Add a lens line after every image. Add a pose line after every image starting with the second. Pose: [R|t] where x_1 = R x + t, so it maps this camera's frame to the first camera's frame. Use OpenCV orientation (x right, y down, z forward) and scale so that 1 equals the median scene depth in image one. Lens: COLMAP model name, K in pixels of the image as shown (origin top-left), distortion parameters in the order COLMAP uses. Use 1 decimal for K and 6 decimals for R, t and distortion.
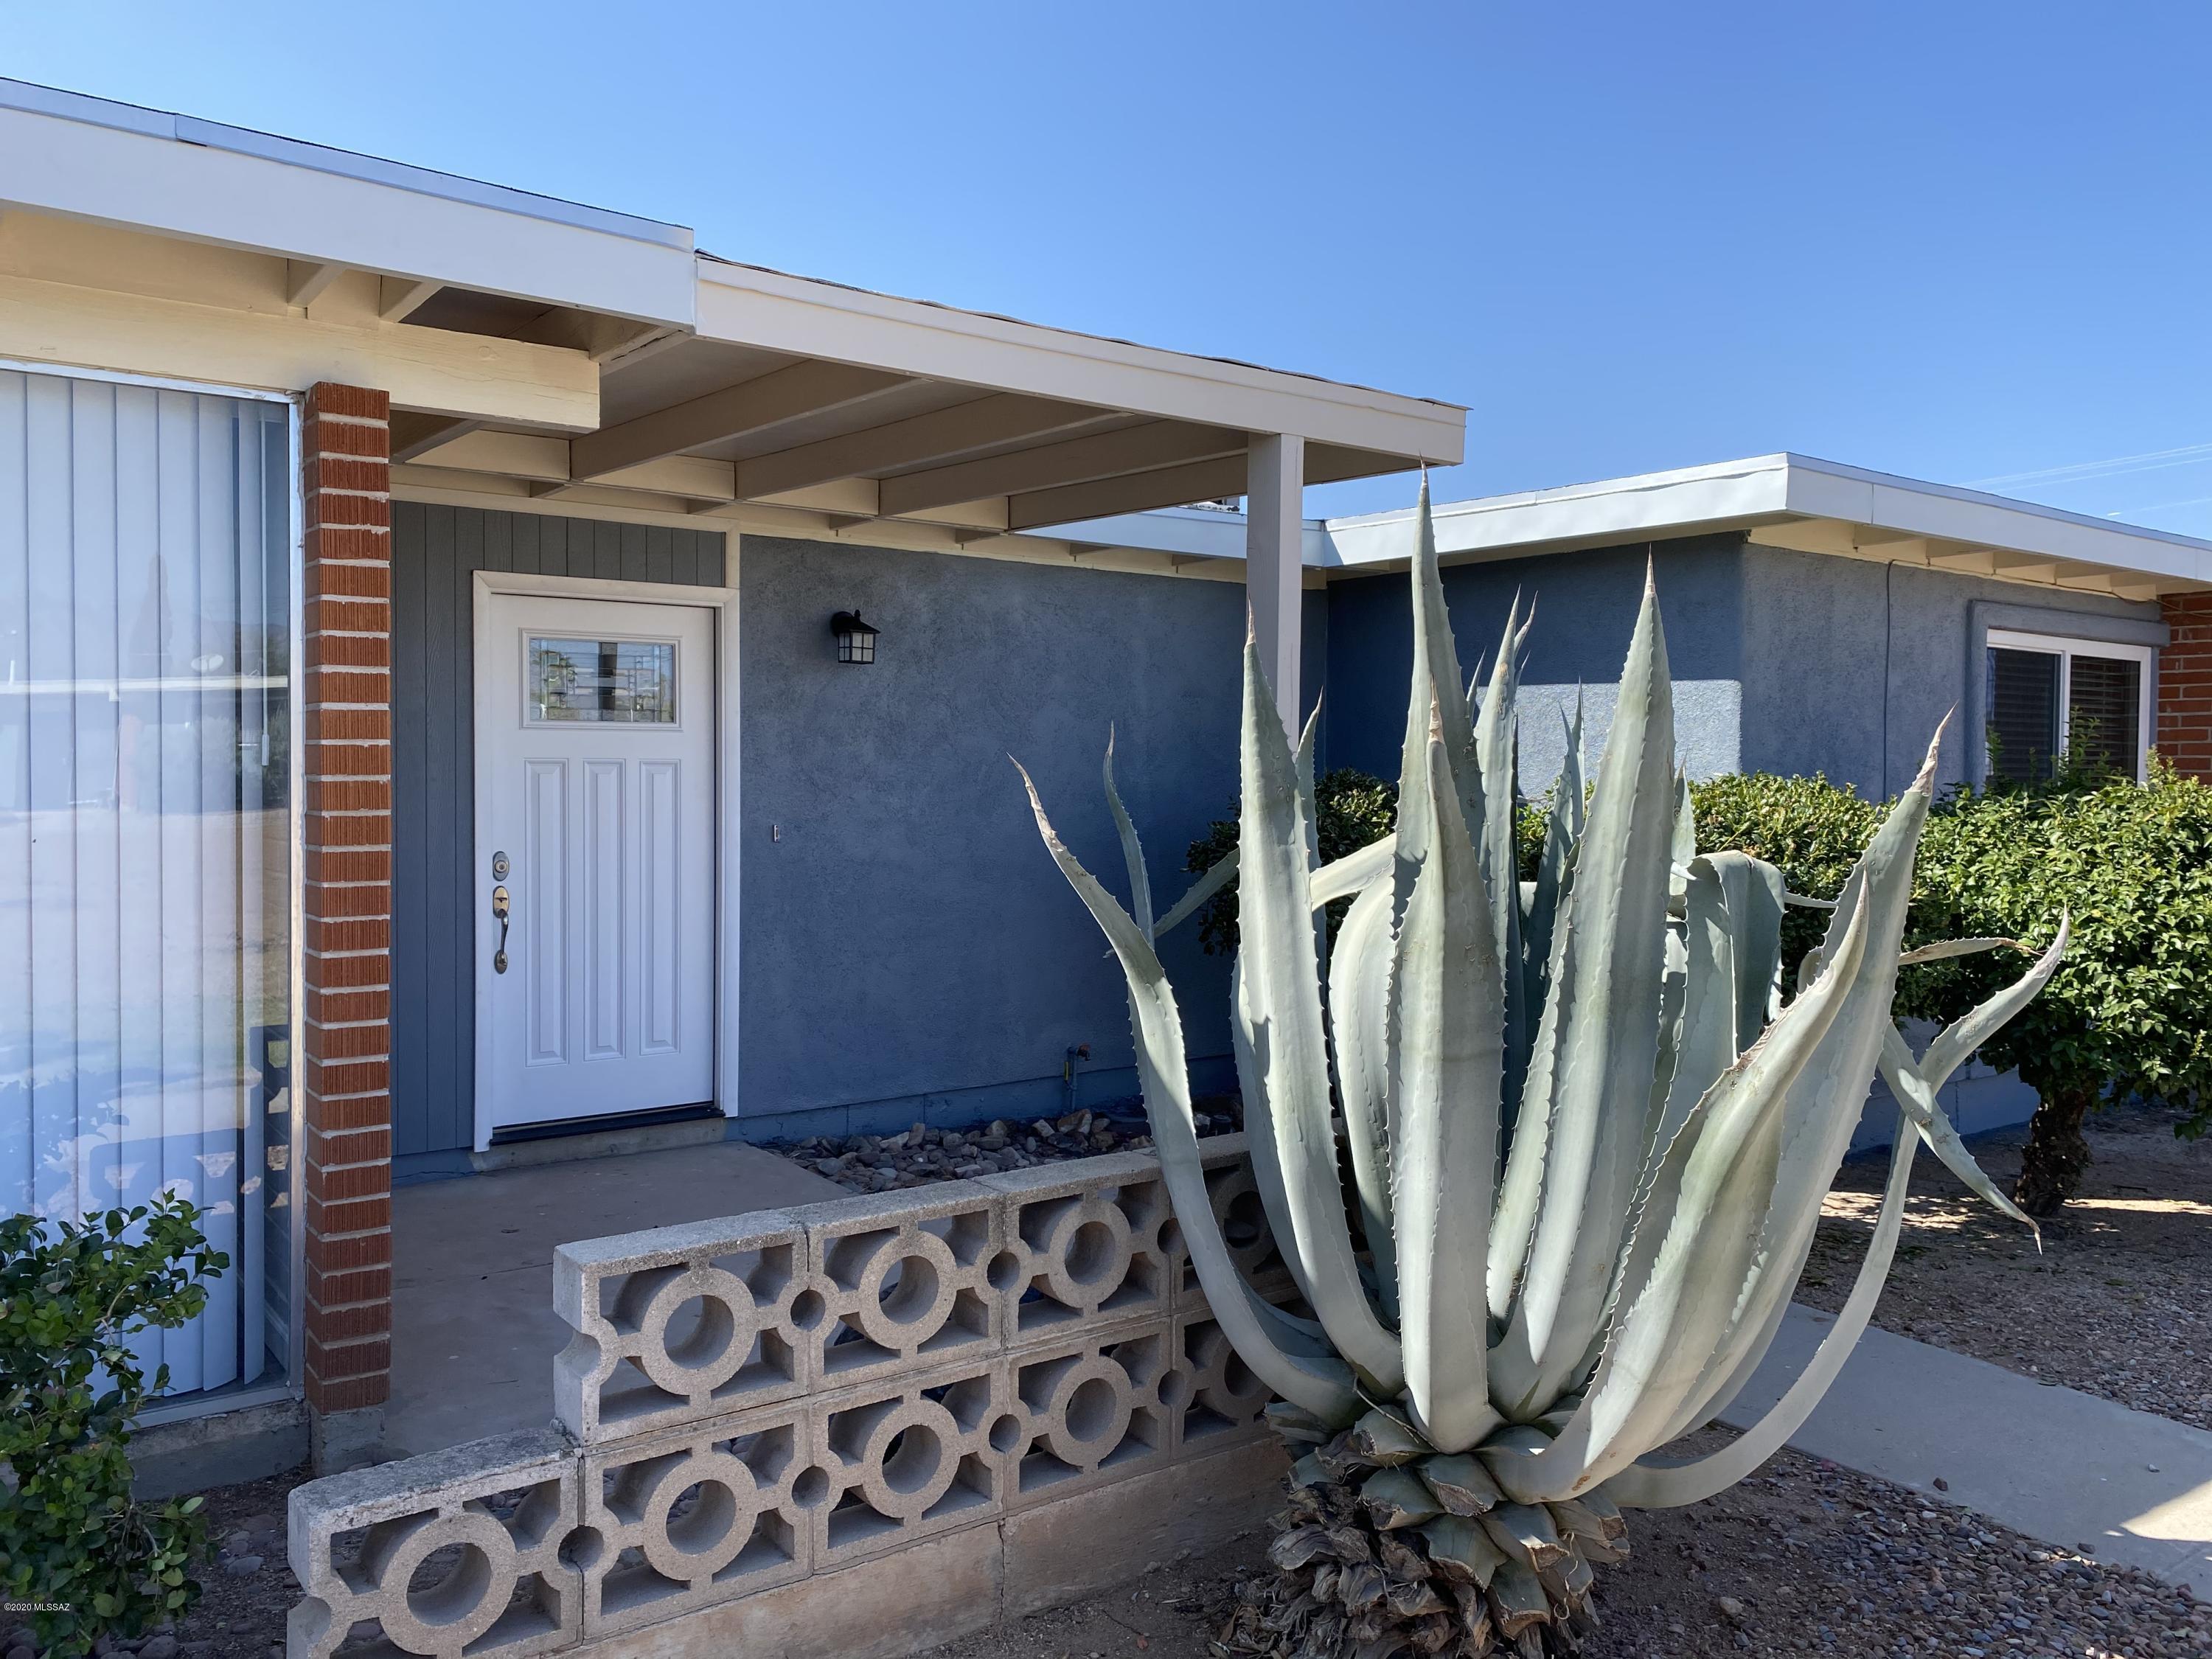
lens RADIAL K [[1685.4, 0, 1109.7], [0, 1685.4, 831.3], [0, 0, 1]] dist [0.046300, -0.036809]
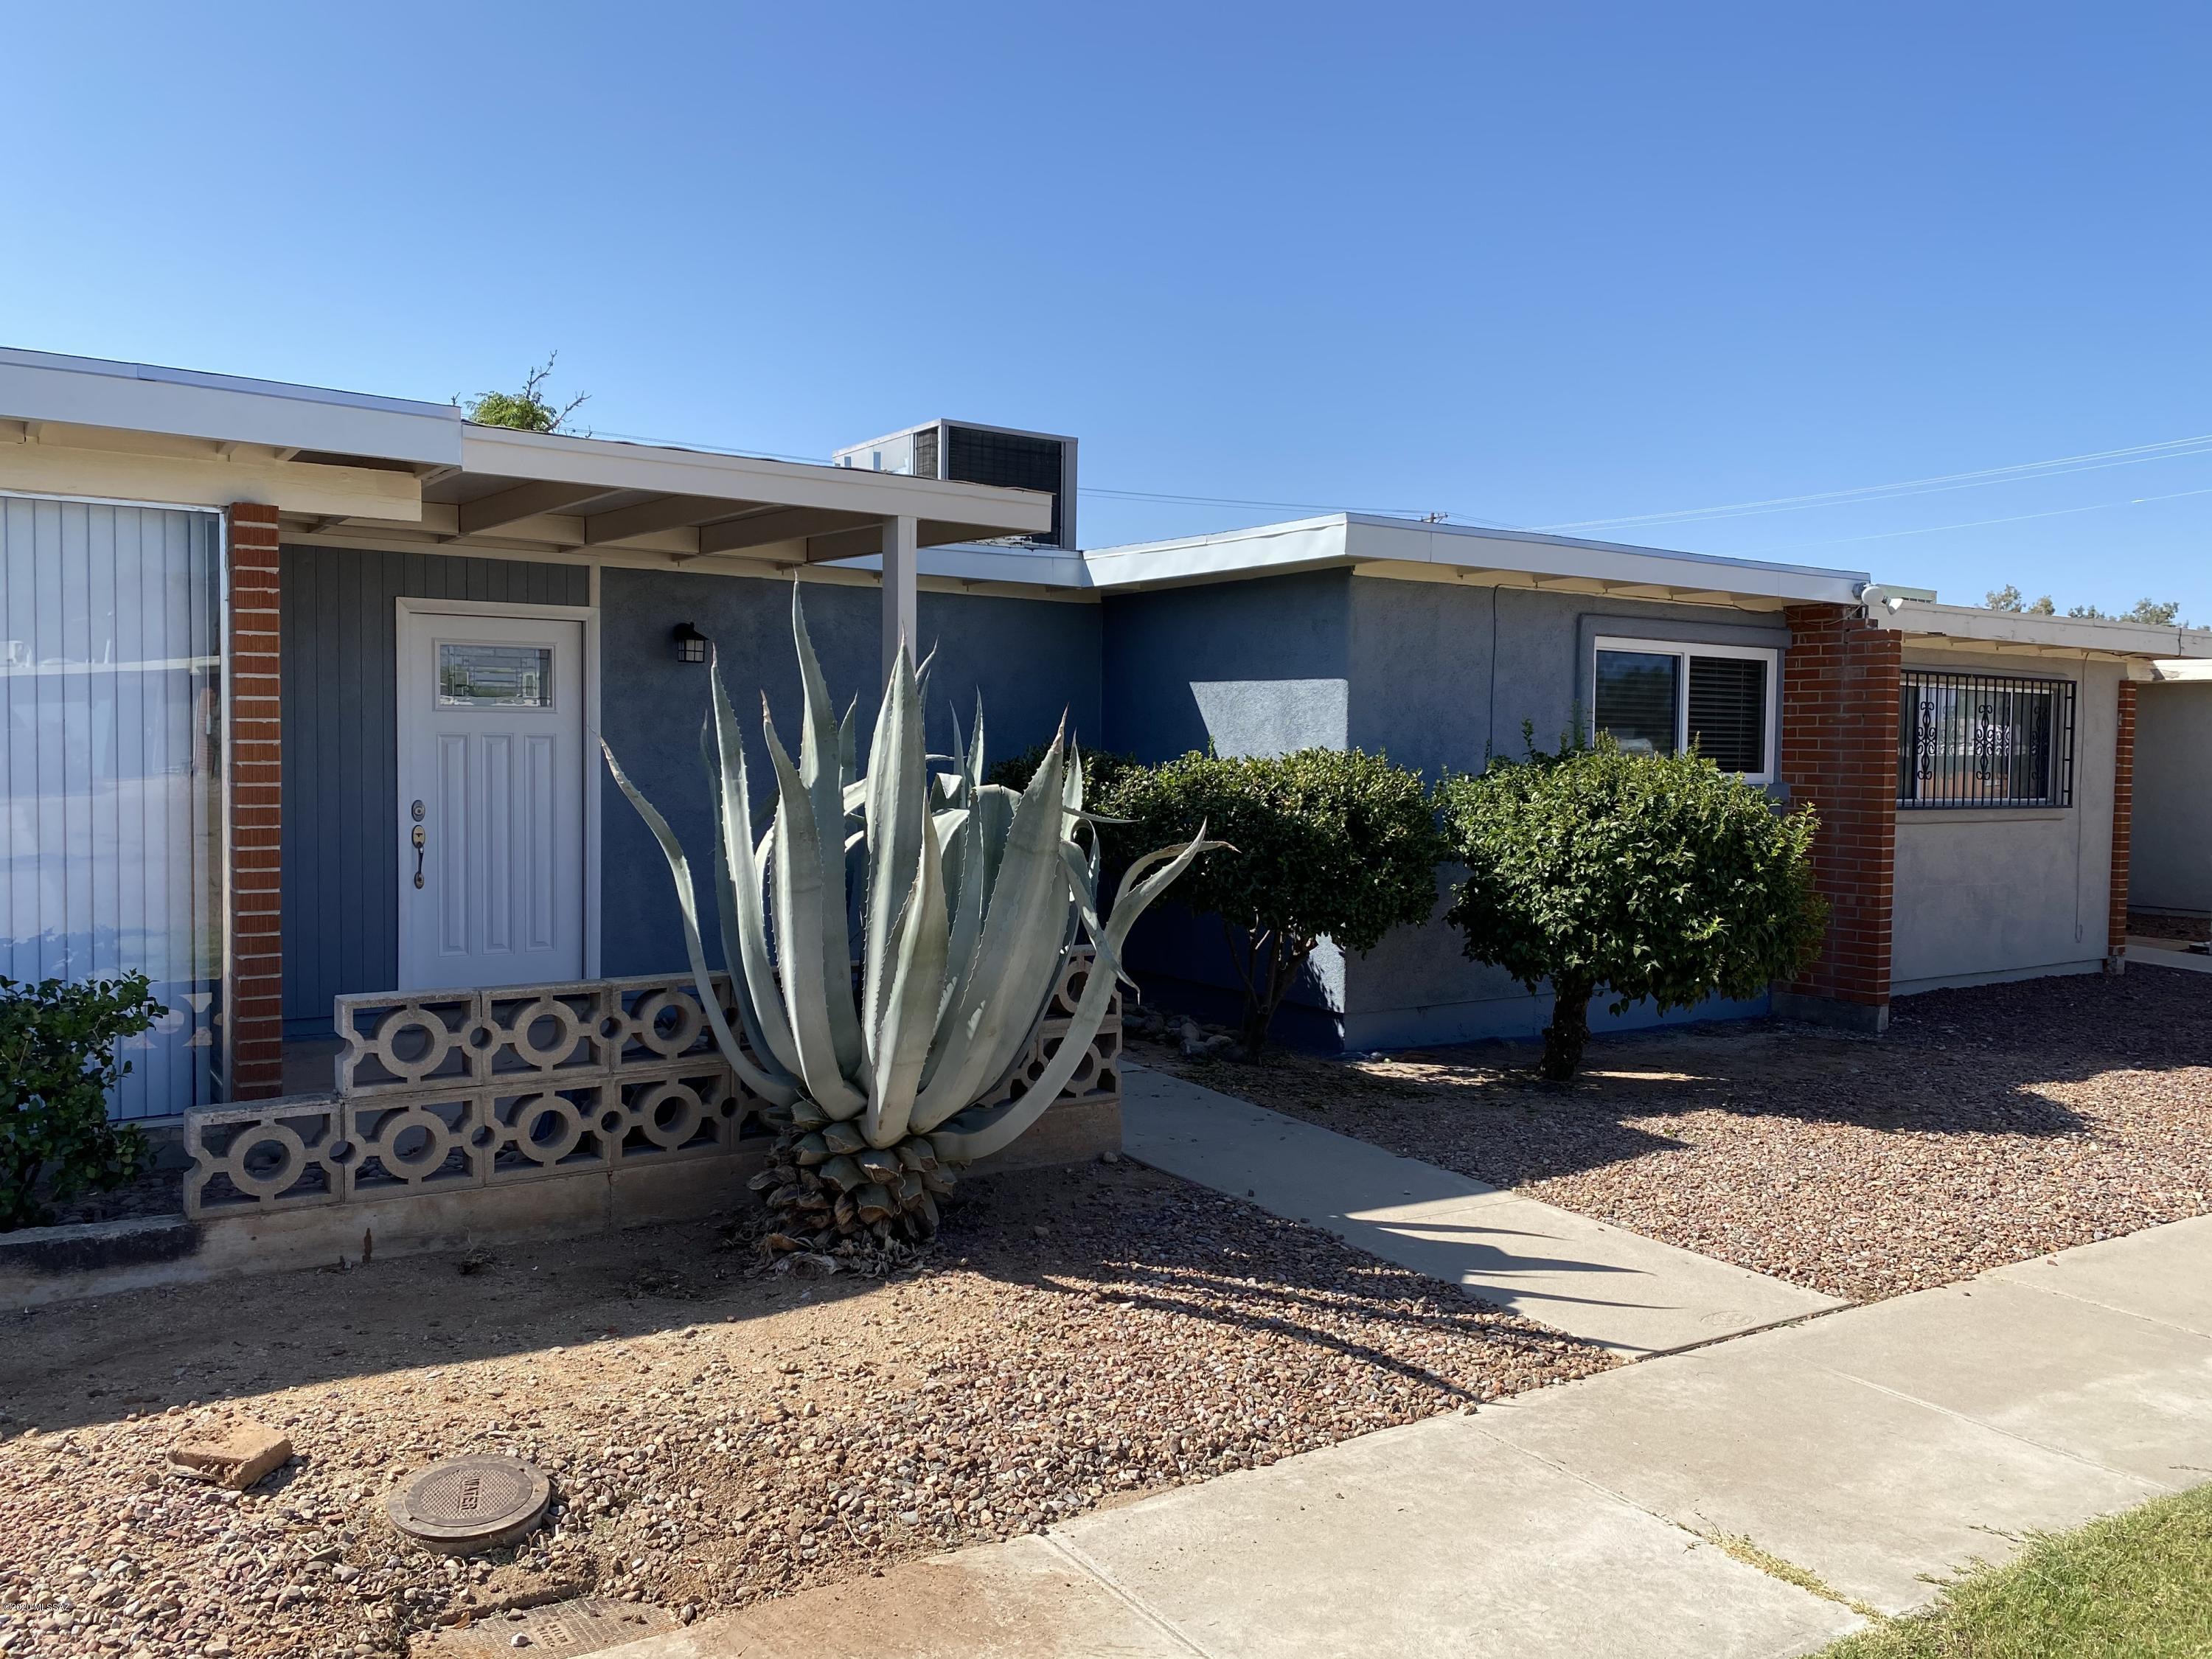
lens RADIAL K [[1685.4, 0, 1107.7], [0, 1685.4, 826.0], [0, 0, 1]] dist [0.046300, -0.036809]
pose [[0.999038, 0.006726, -0.043332, 0.448515], [-0.006374, 0.999946, 0.008246, 0.031432], [0.043385, -0.007962, 0.999027, -0.609724]]
